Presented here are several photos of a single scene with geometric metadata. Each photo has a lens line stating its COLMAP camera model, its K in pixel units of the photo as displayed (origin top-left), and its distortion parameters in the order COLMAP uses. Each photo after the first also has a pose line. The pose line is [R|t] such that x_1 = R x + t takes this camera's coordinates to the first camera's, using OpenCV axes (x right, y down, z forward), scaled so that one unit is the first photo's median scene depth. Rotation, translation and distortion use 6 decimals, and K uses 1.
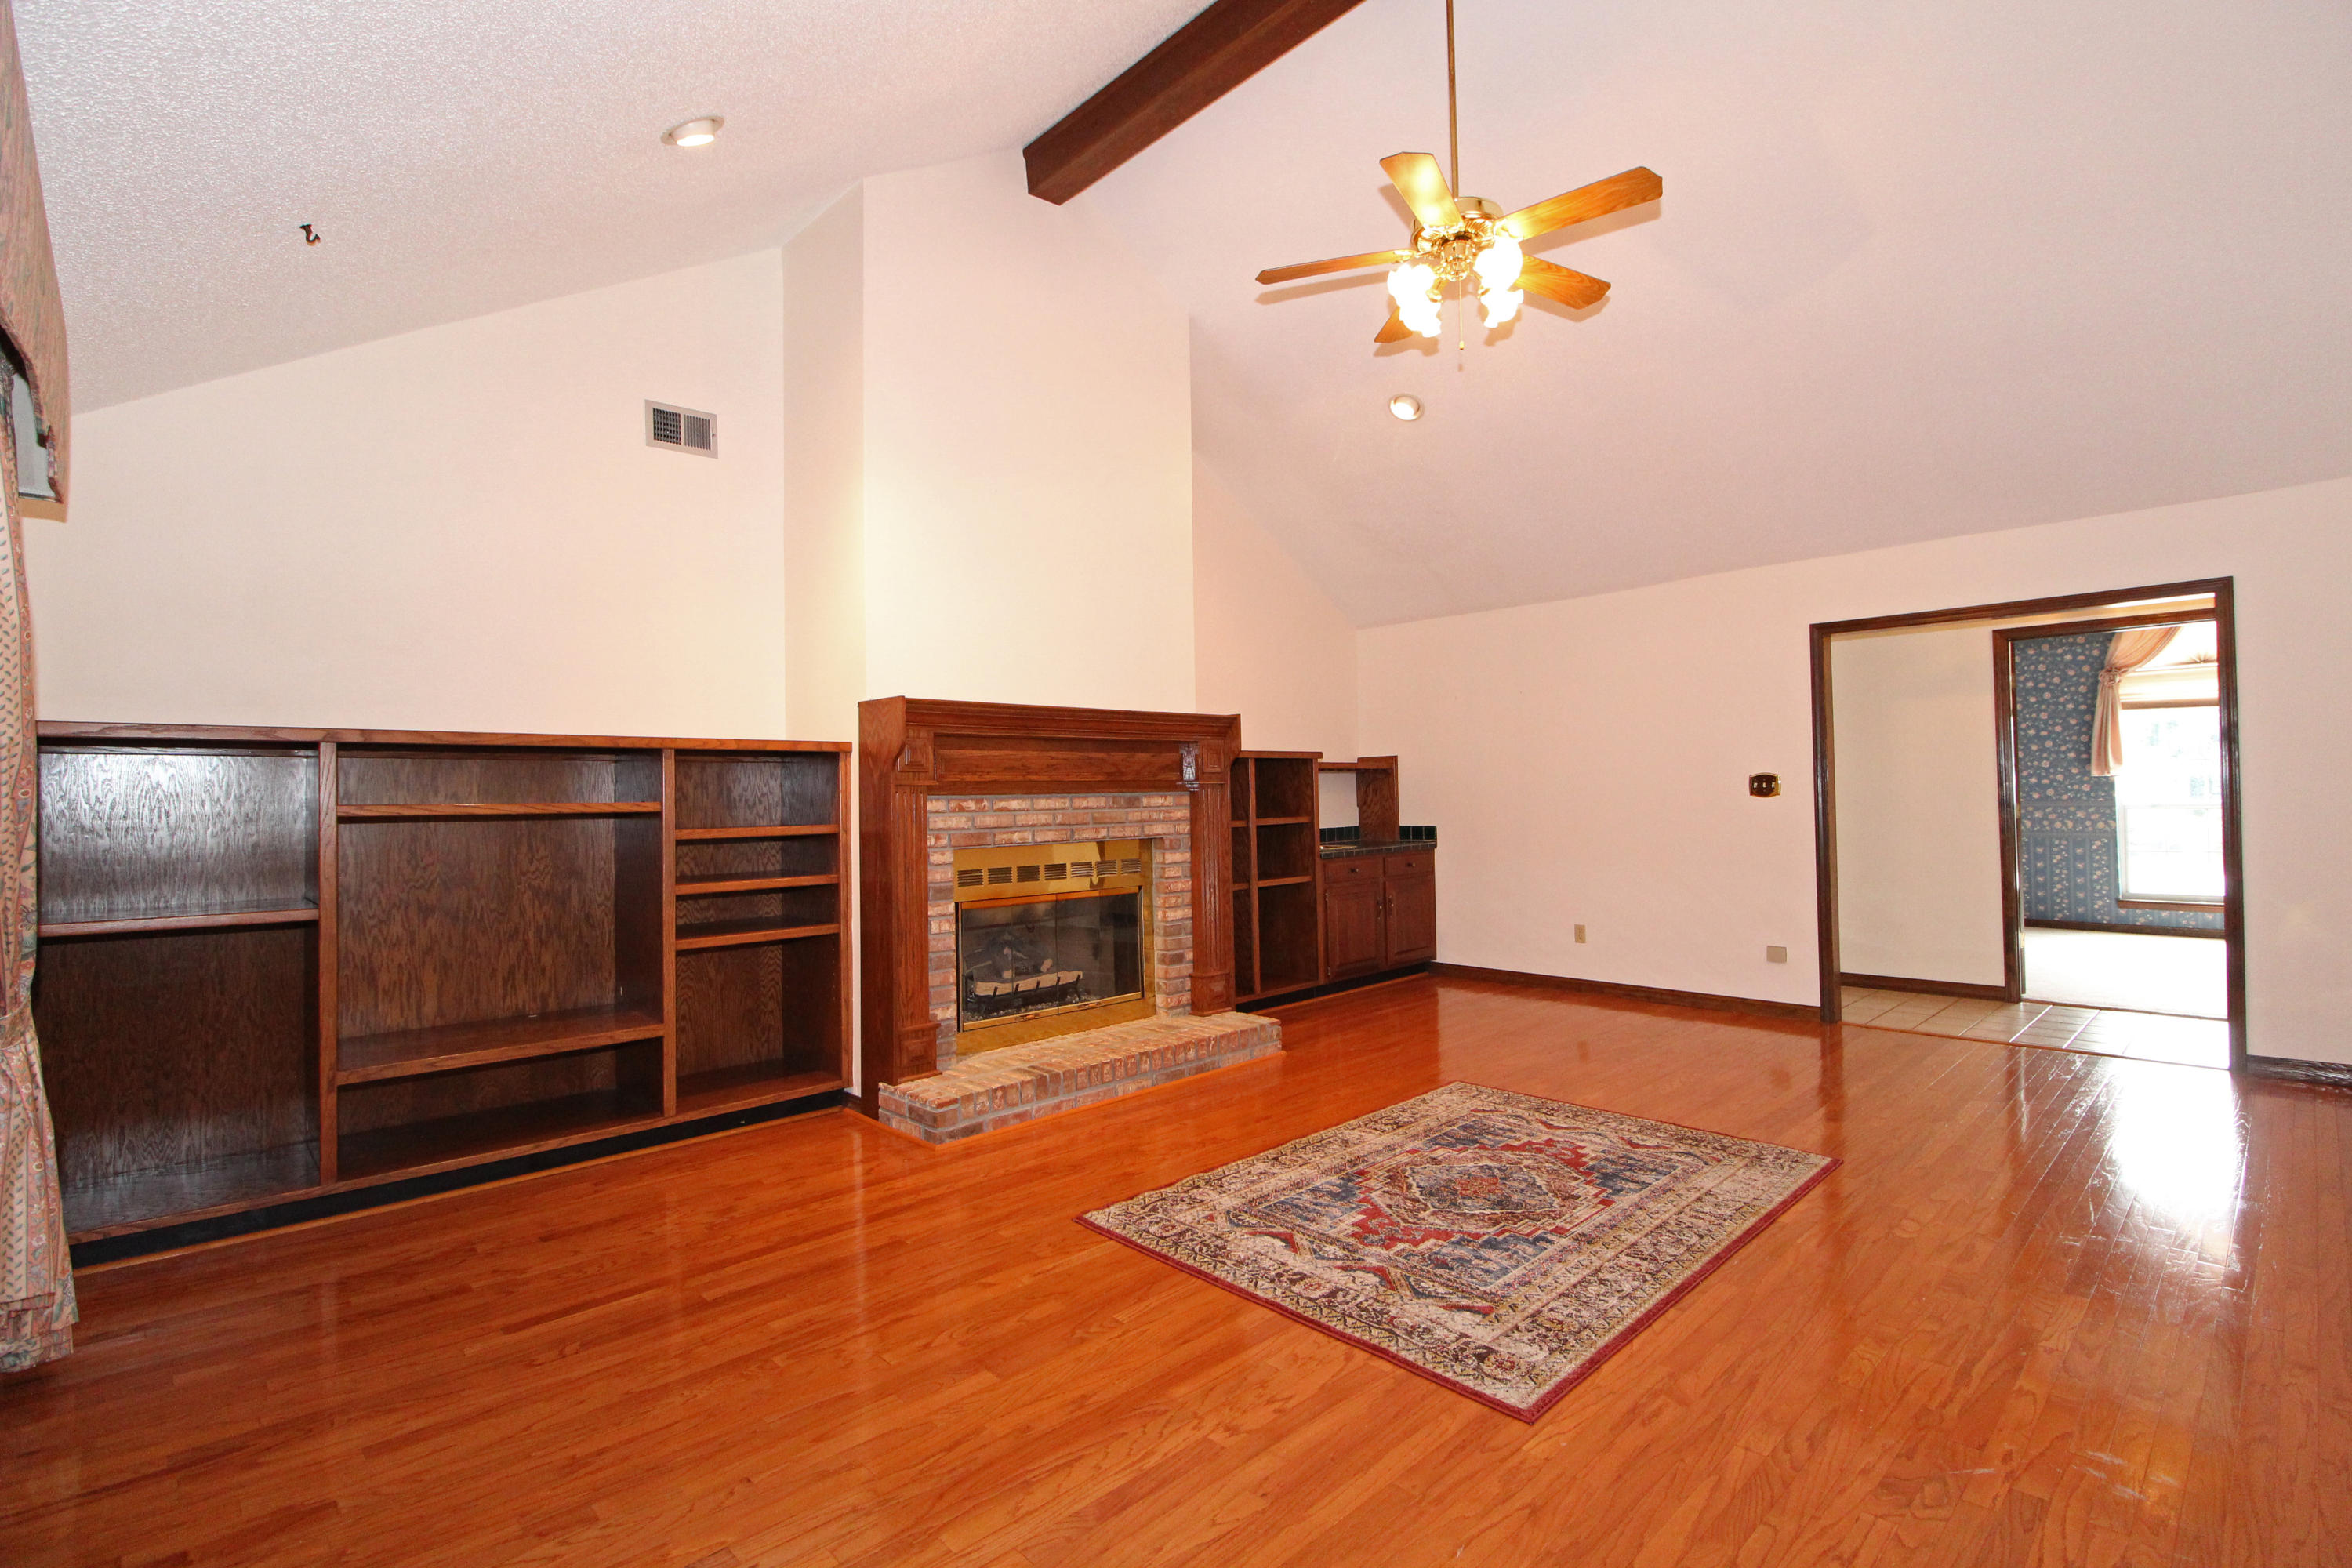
lens RADIAL K [[1086.3, 0, 1192.2], [0, 1086.3, 773.5], [0, 0, 1]] dist [-0.009732, -0.005015]
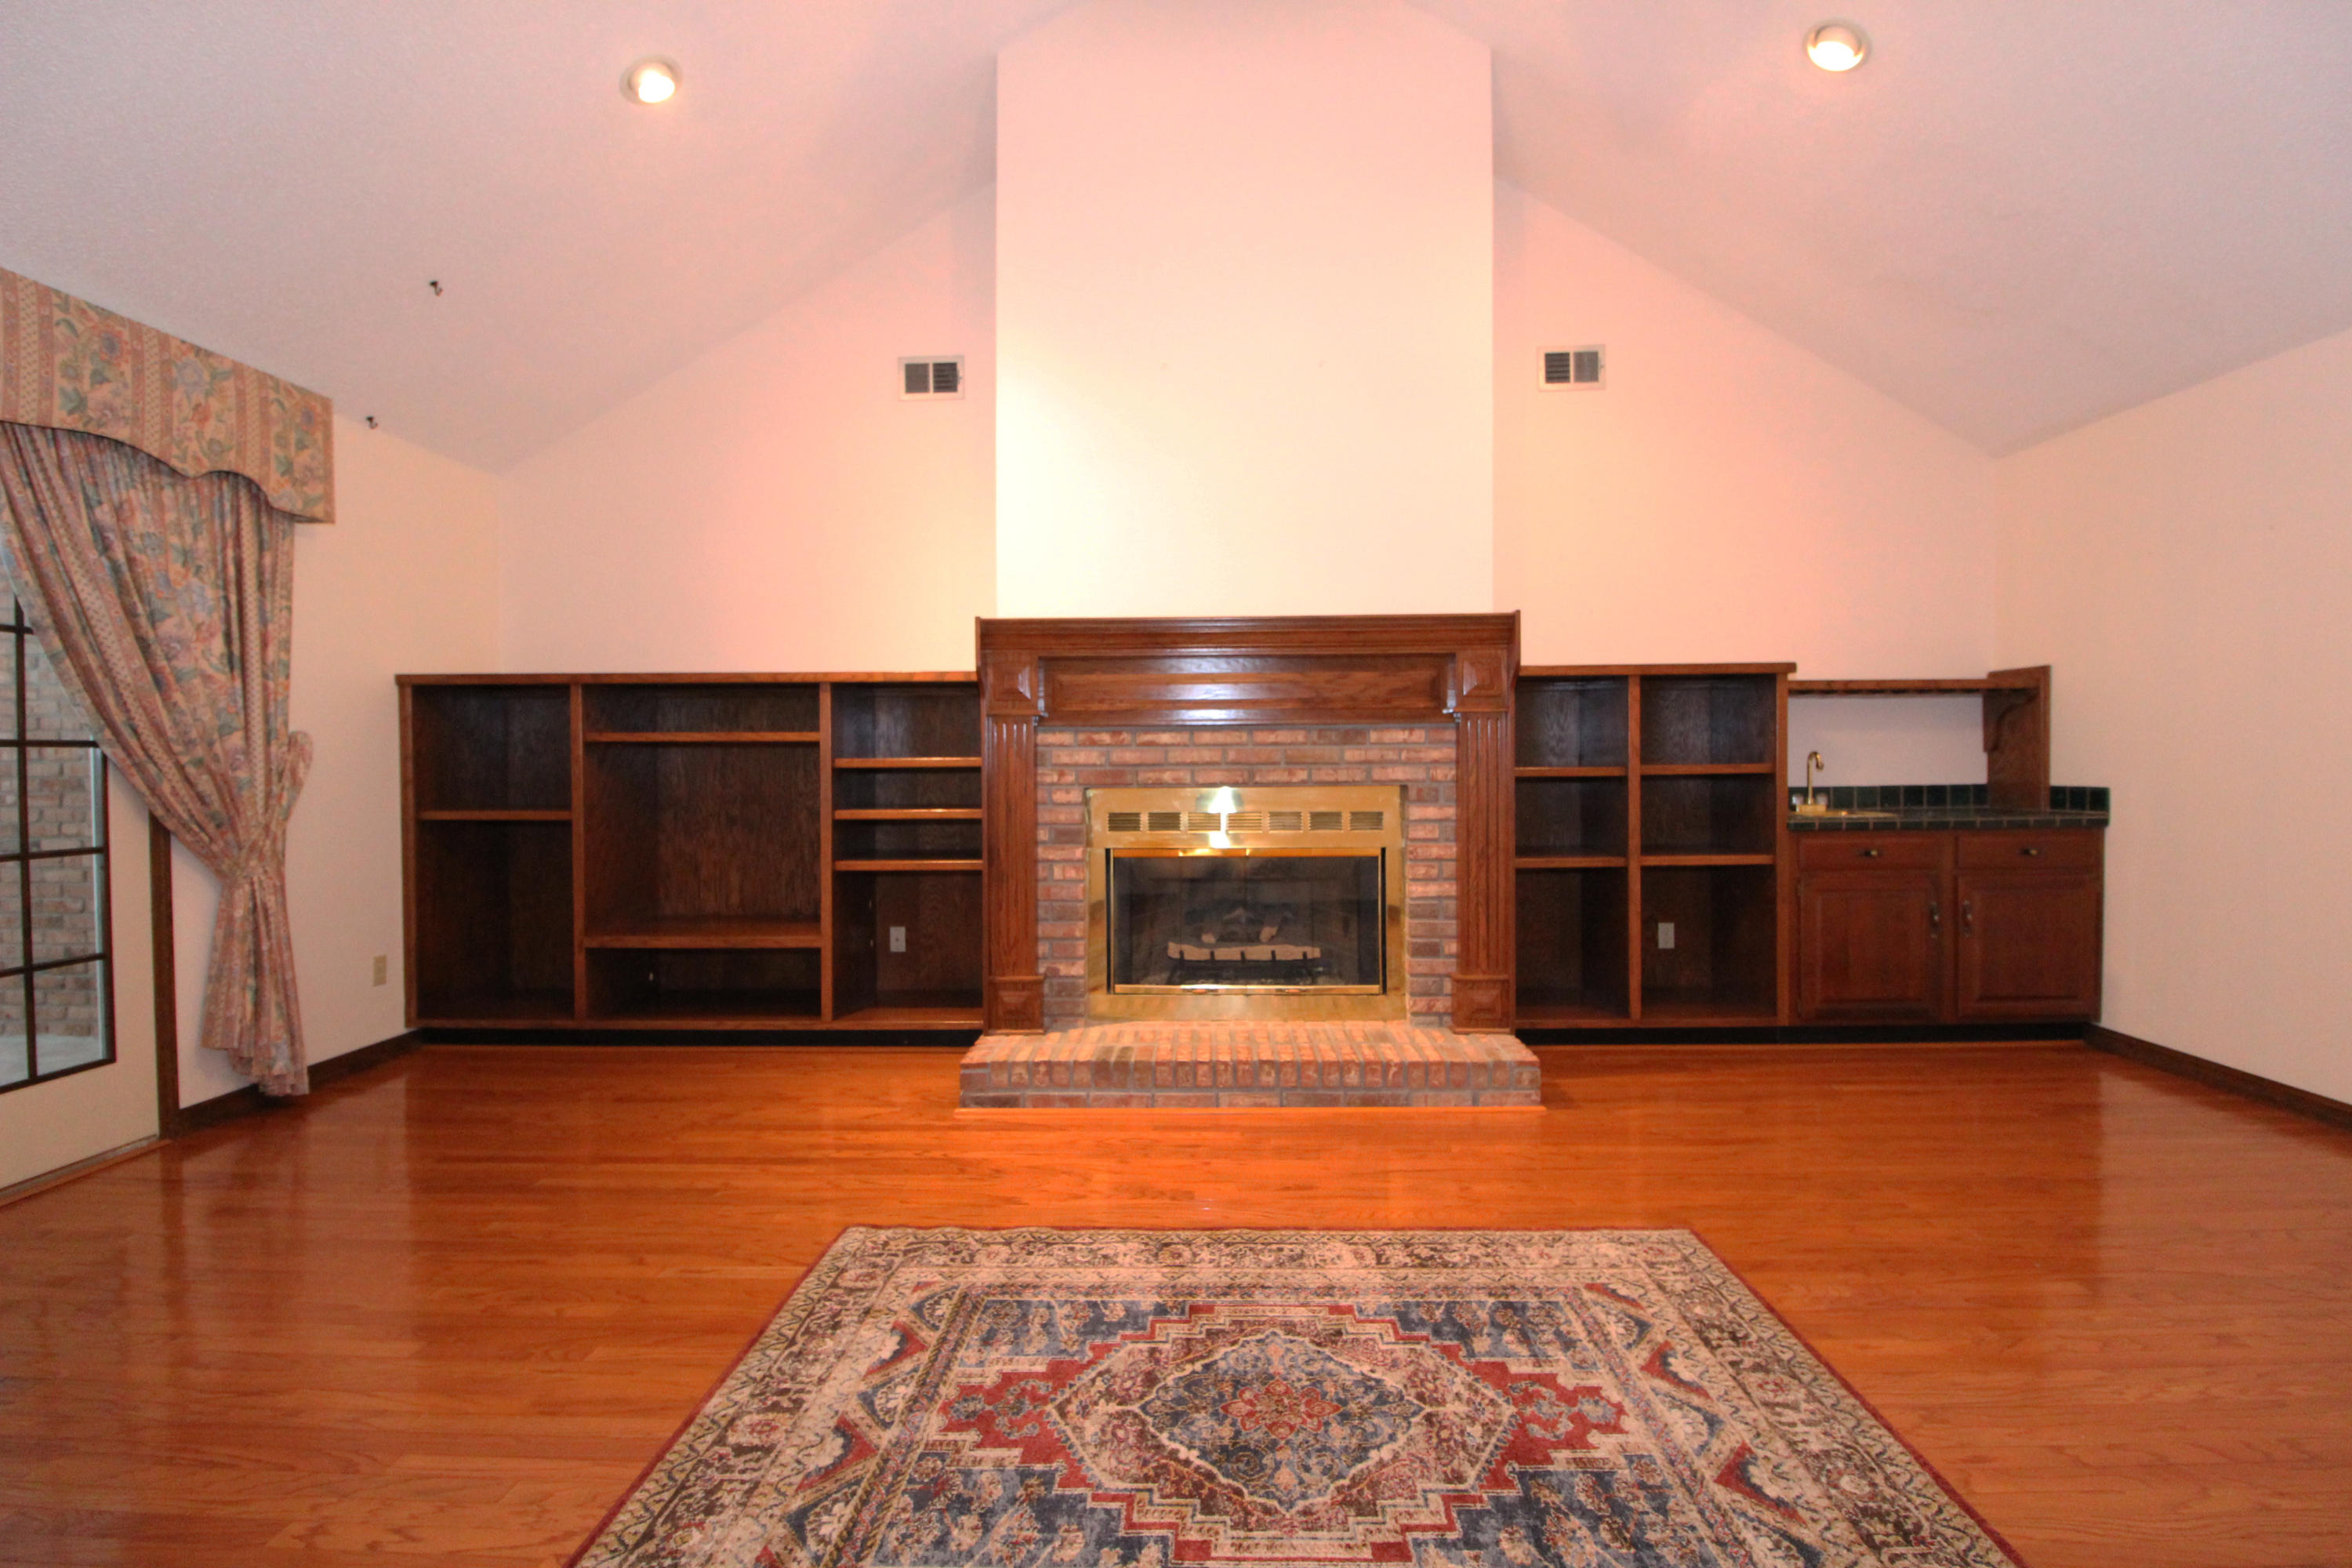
lens RADIAL K [[1086.3, 0, 1190.7], [0, 1086.3, 780.7], [0, 0, 1]] dist [-0.009732, -0.005015]
pose [[0.703356, 0.030881, -0.710167, 0.510357], [0.009020, 0.998588, 0.052357, 0.020185], [0.710781, -0.043231, 0.702084, 0.479905]]
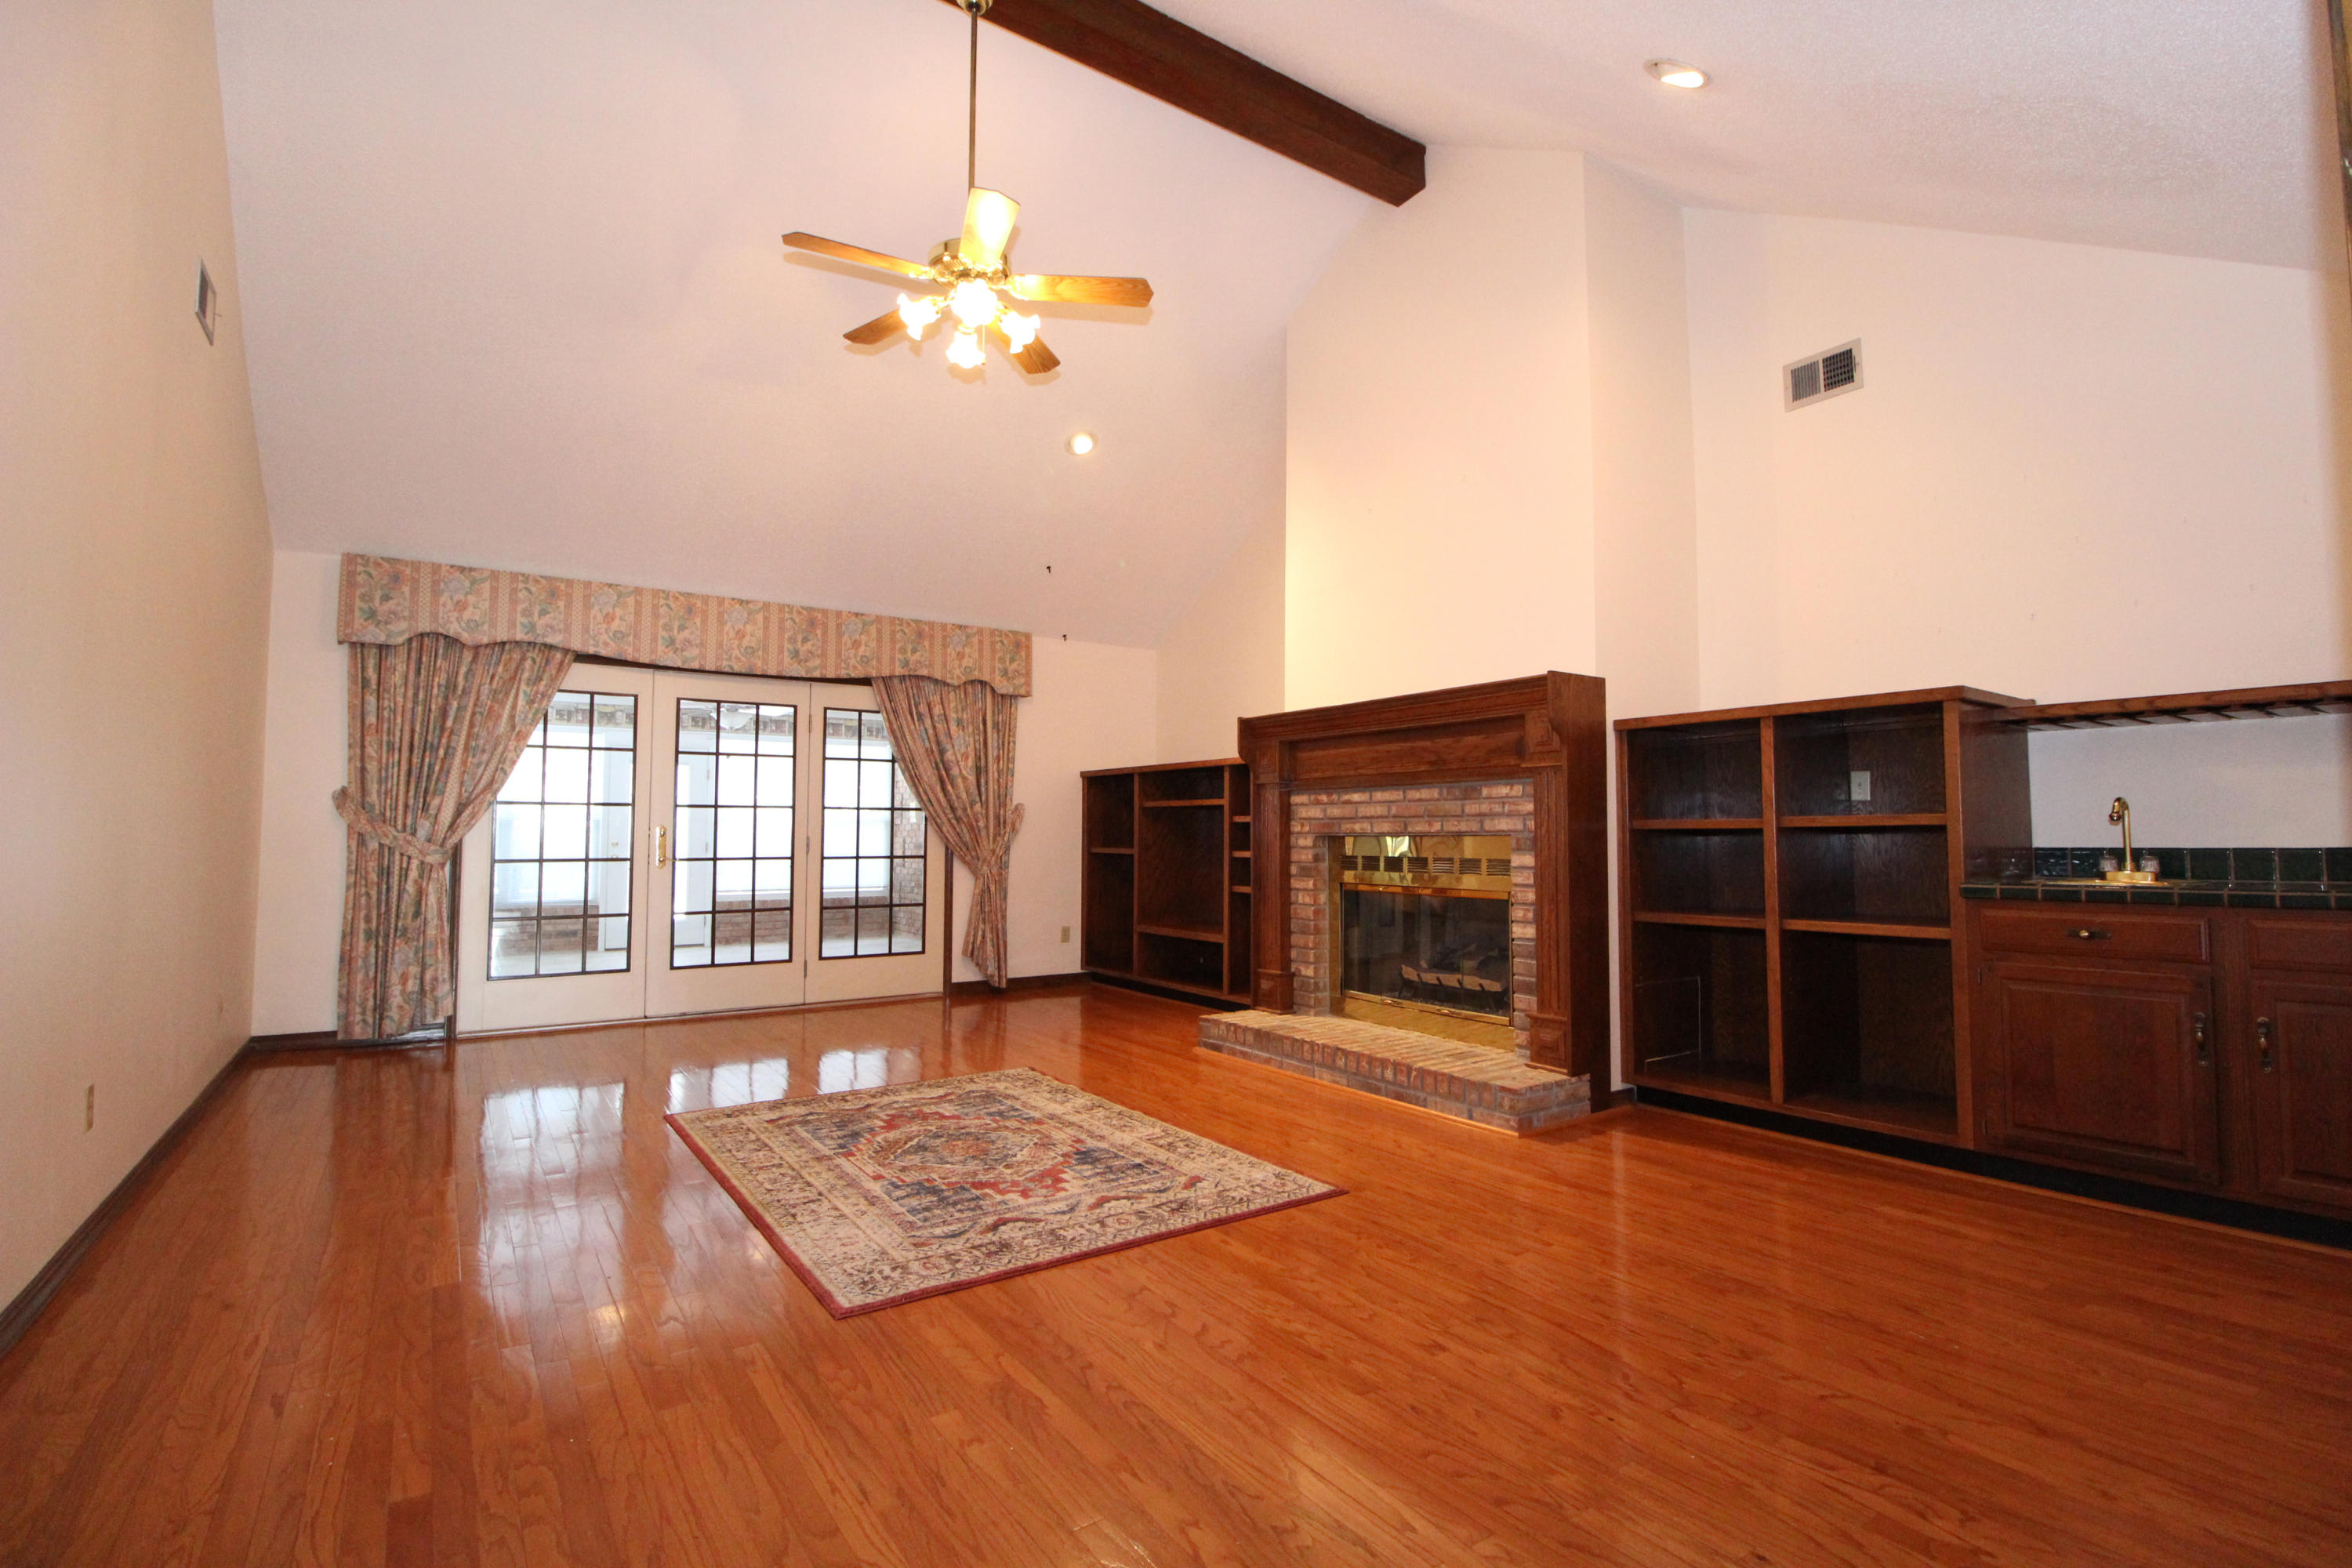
lens RADIAL K [[1086.3, 0, 1192.7], [0, 1086.3, 785.7], [0, 0, 1]] dist [-0.009732, -0.005015]
pose [[-0.155323, -0.026468, -0.987509, 1.060641], [0.024796, 0.999222, -0.030682, 0.052307], [0.987553, -0.029252, -0.154545, 1.145289]]
